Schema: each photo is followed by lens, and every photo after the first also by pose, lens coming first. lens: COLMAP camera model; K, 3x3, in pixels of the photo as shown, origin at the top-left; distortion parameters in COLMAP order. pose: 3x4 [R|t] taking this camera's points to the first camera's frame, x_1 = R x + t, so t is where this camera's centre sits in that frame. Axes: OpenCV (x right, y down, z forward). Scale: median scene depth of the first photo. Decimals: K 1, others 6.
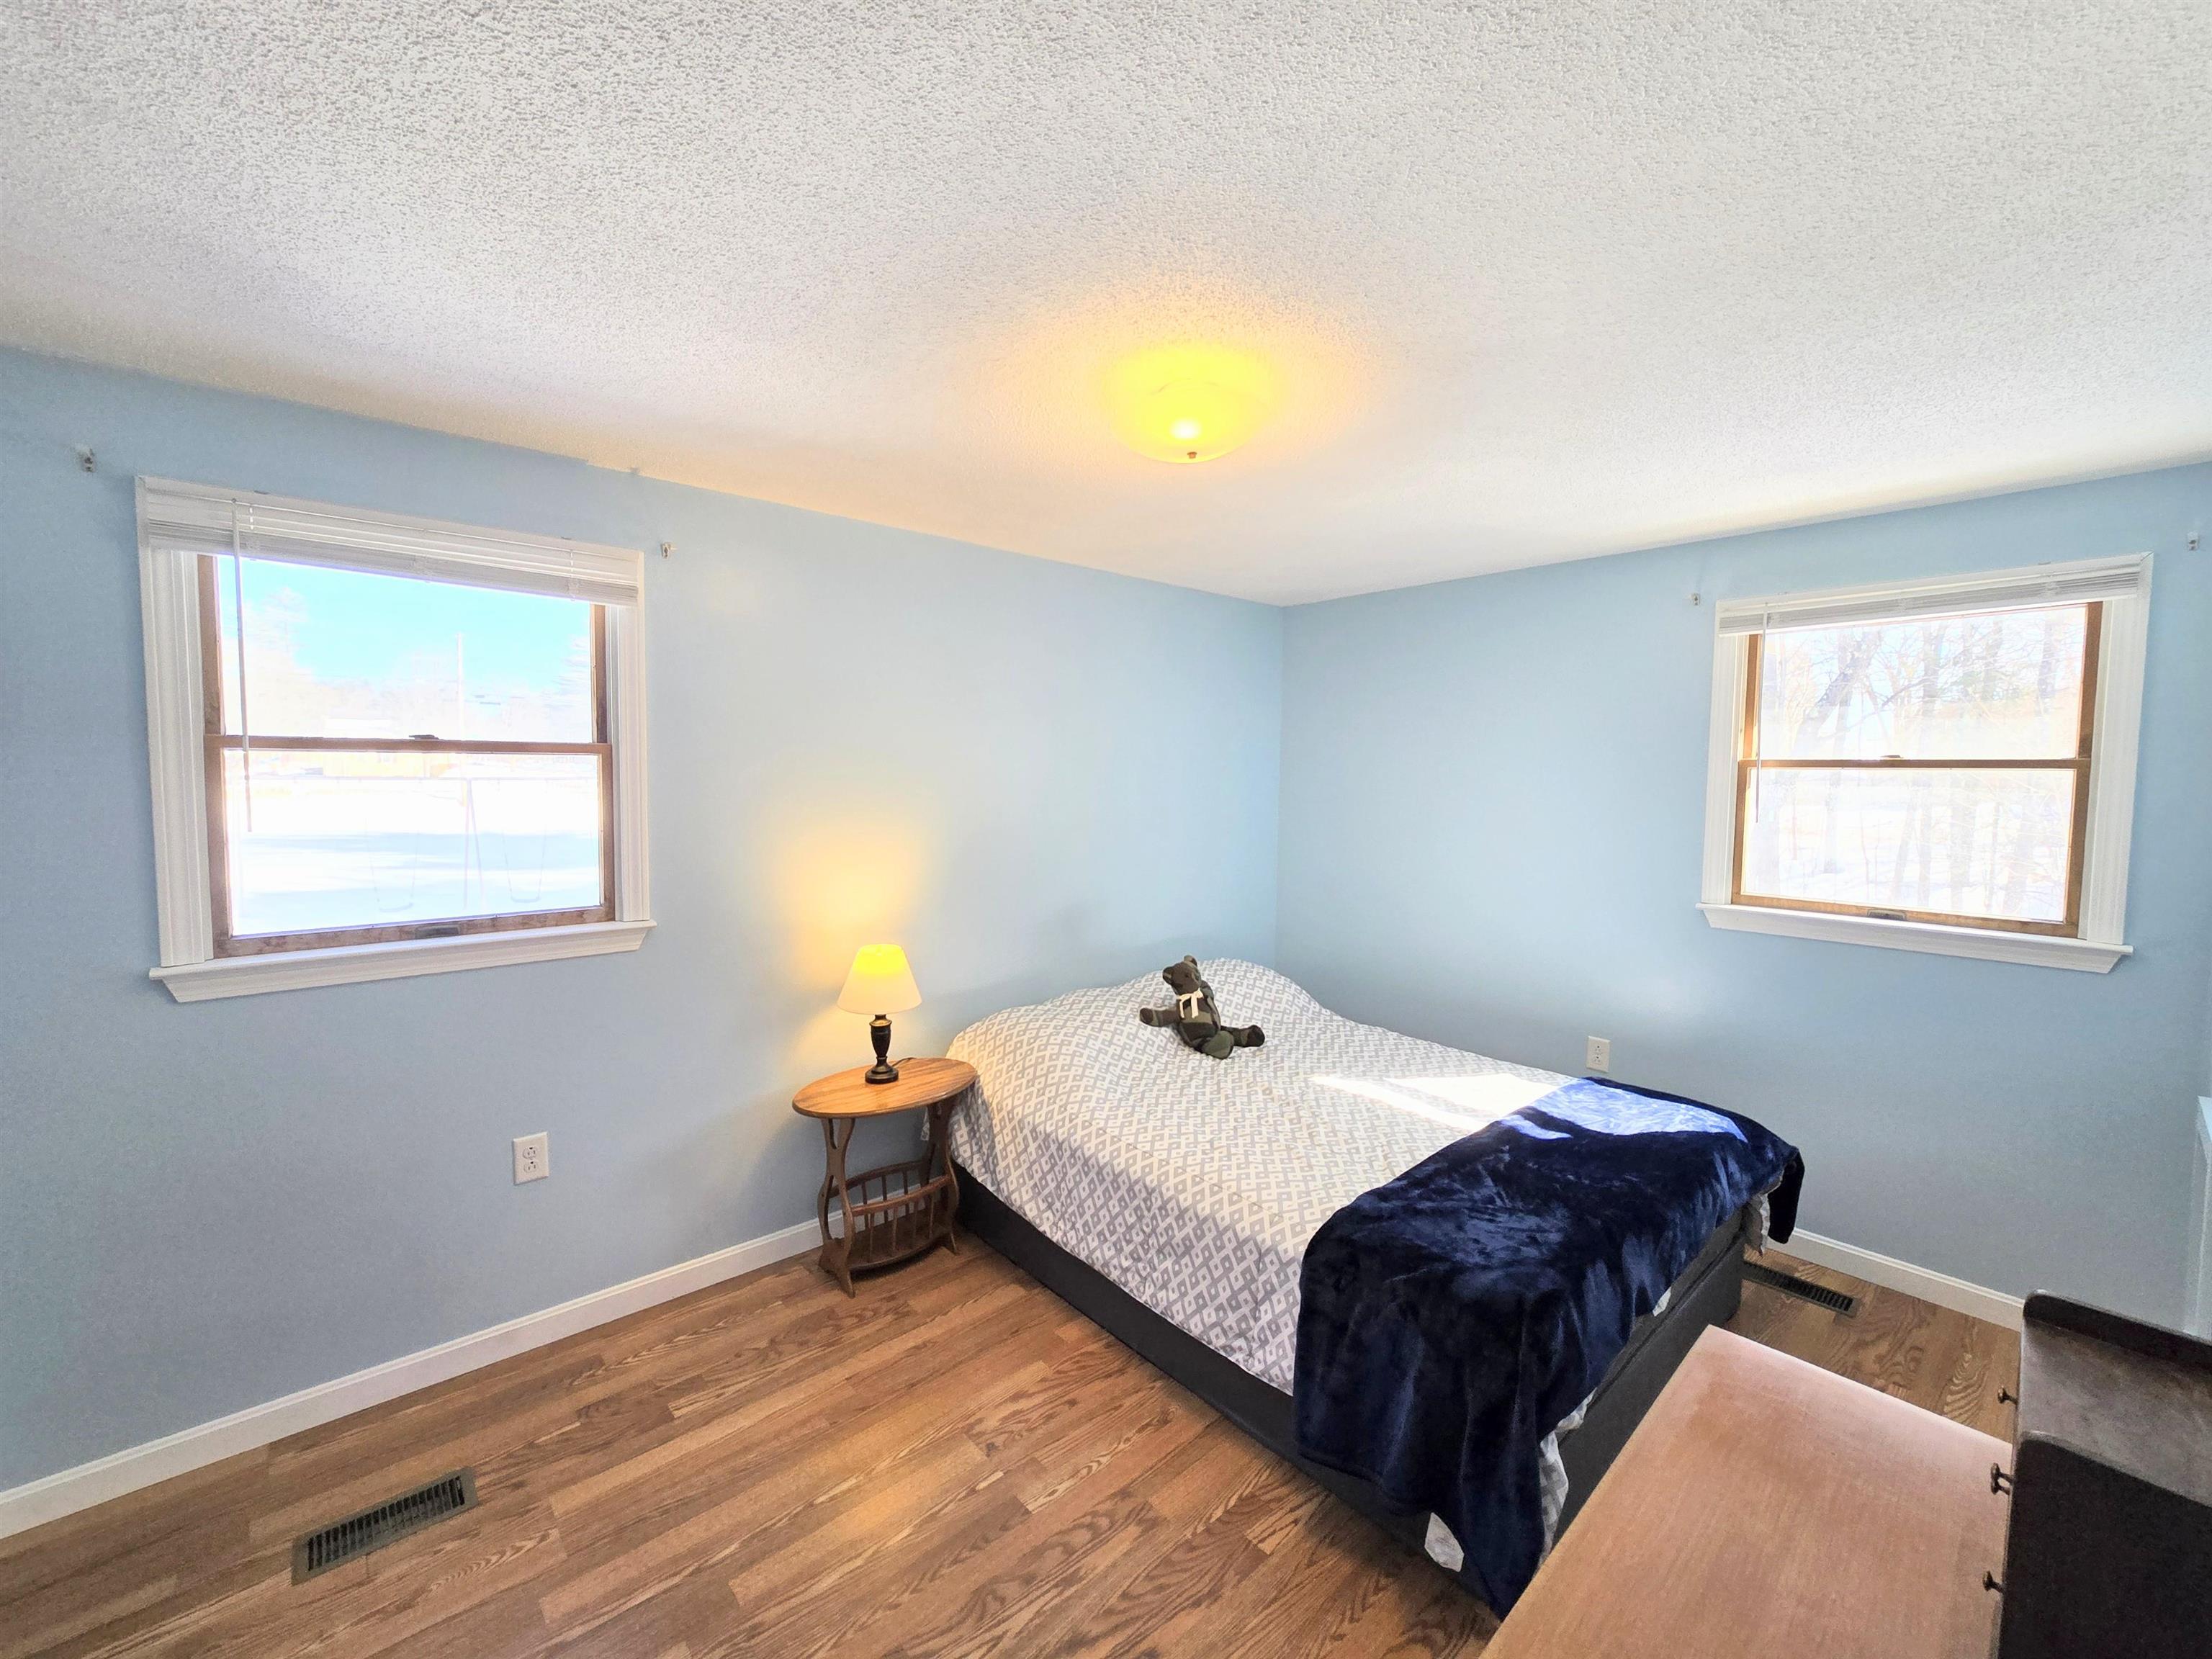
lens RADIAL K [[901.6, 0, 1108.6], [0, 901.6, 821.4], [0, 0, 1]] dist [-0.004721, -0.000001]
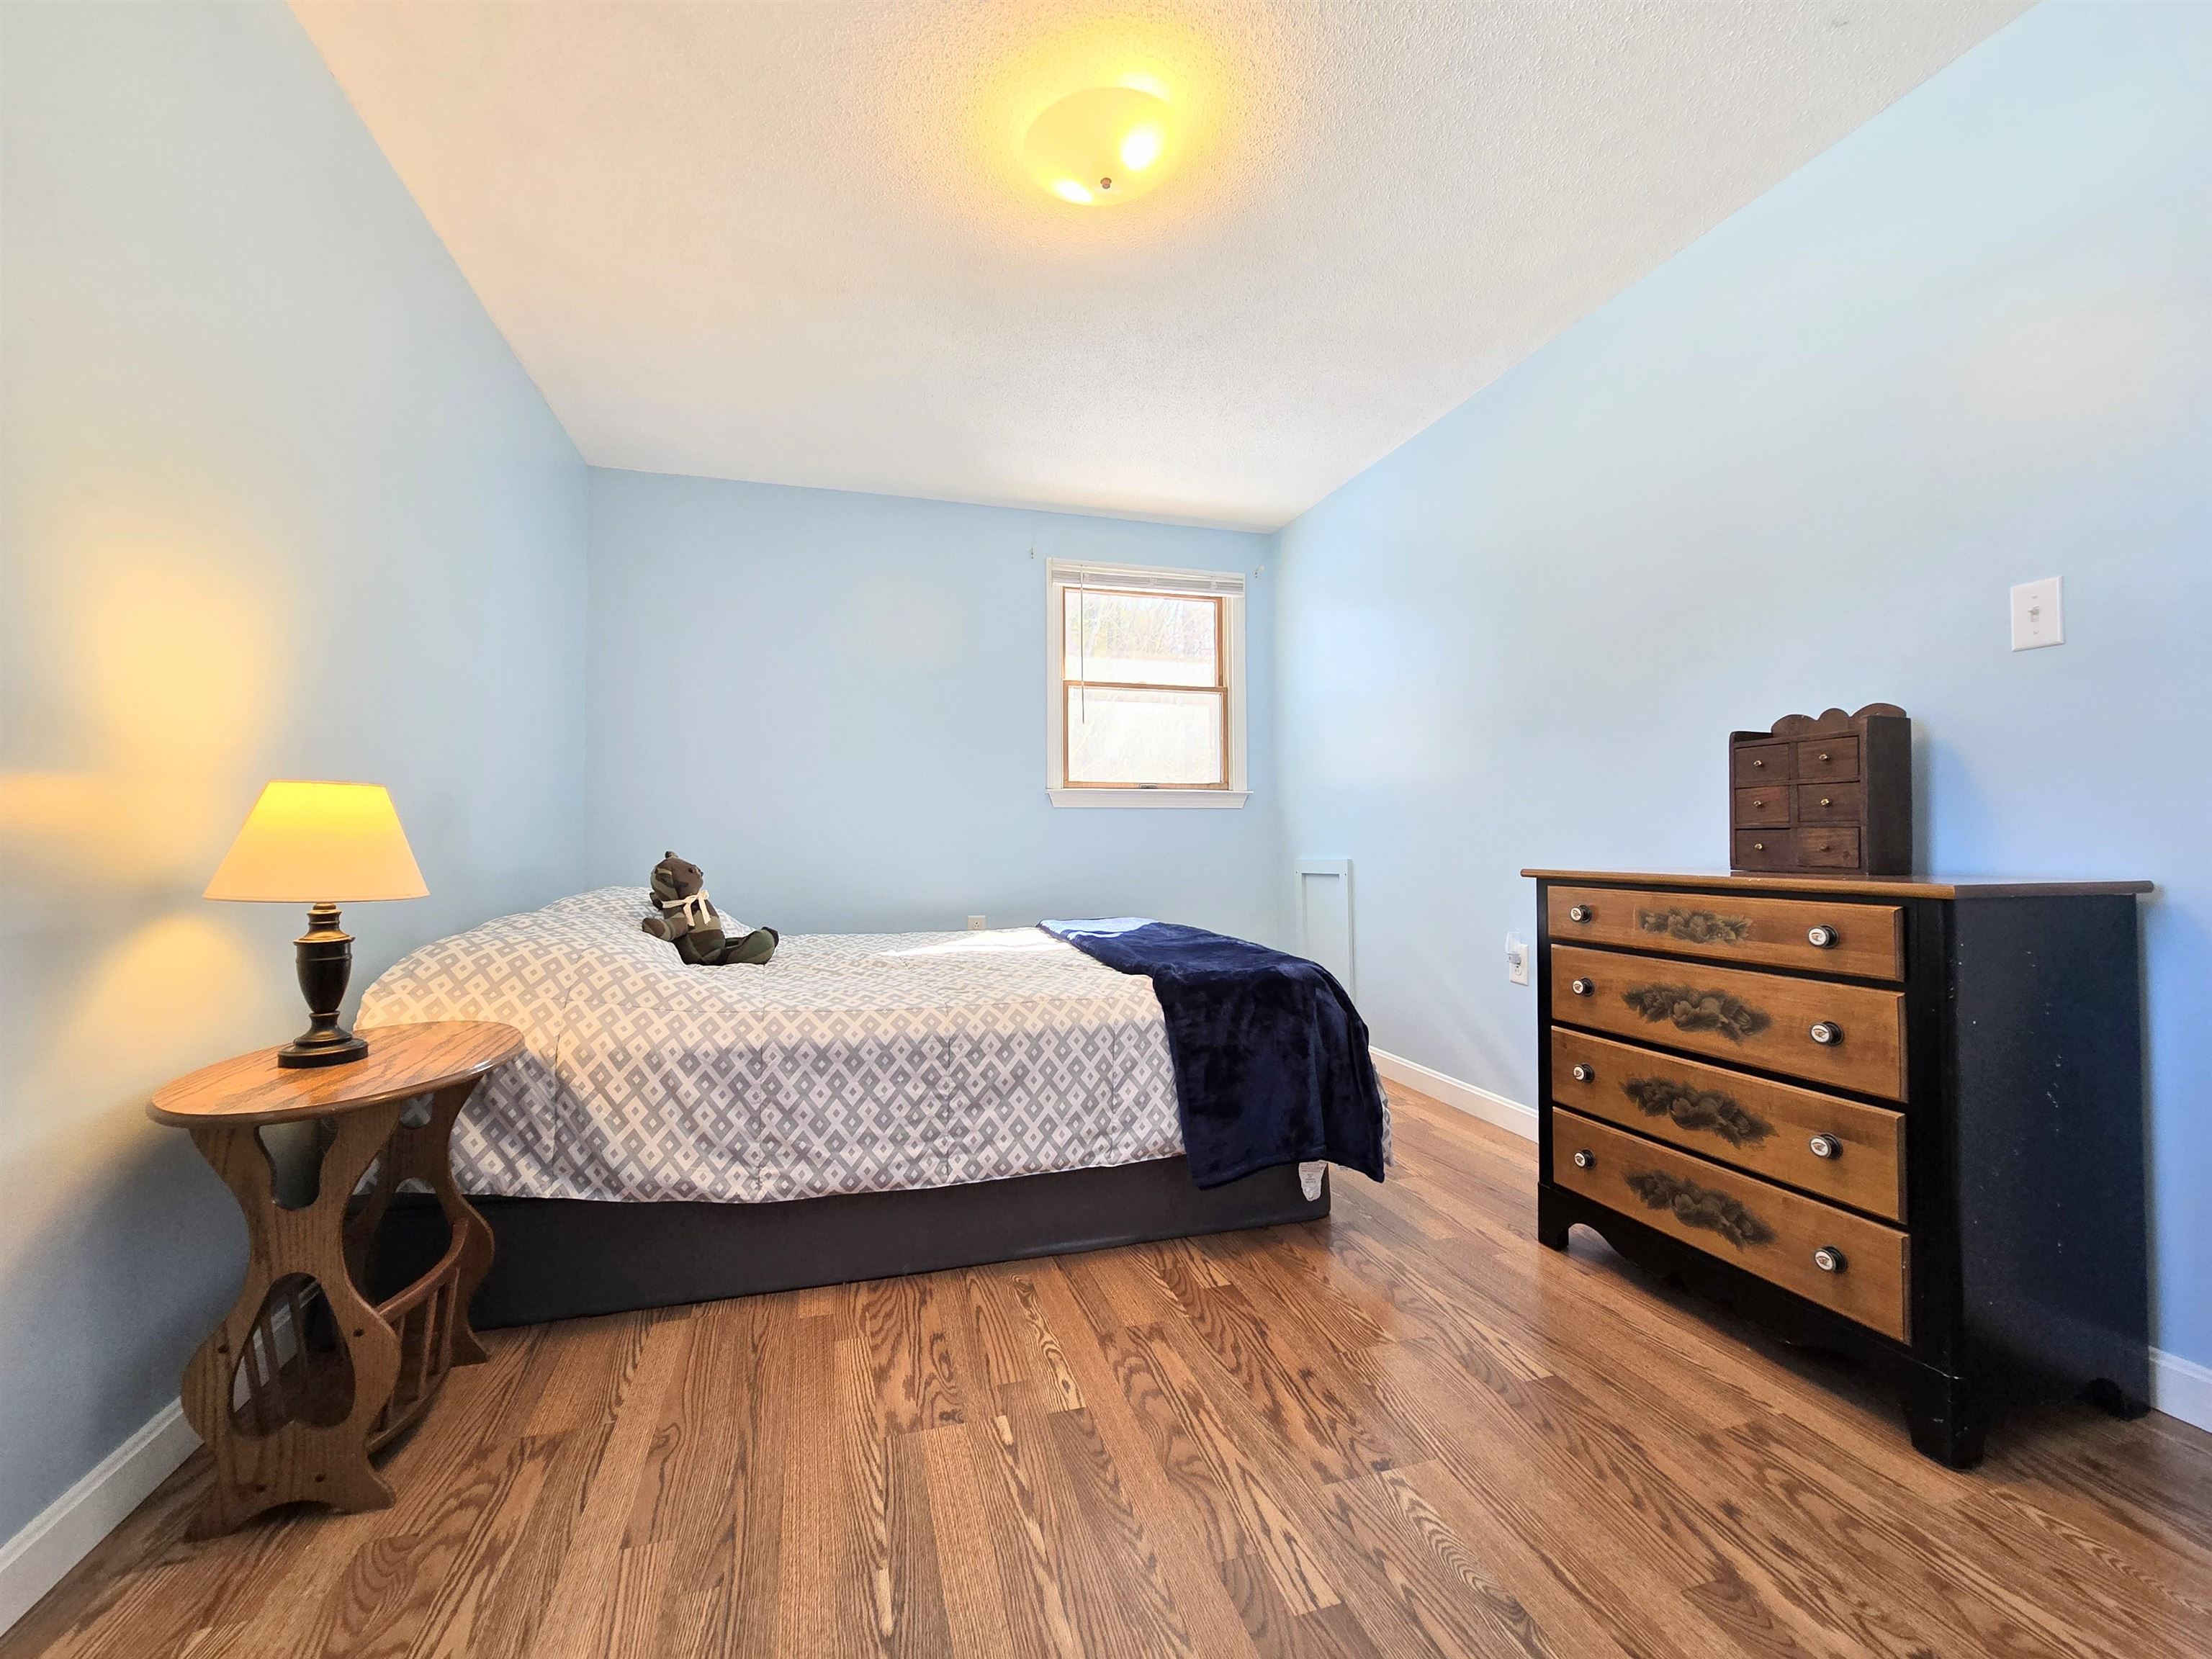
lens RADIAL K [[901.6, 0, 1108.6], [0, 901.6, 821.4], [0, 0, 1]] dist [-0.004721, -0.000001]
pose [[0.419757, 0.005628, 0.907619, -0.618386], [0.063288, 0.997365, -0.035453, 0.246189], [-0.905427, 0.072323, 0.418295, 0.506384]]
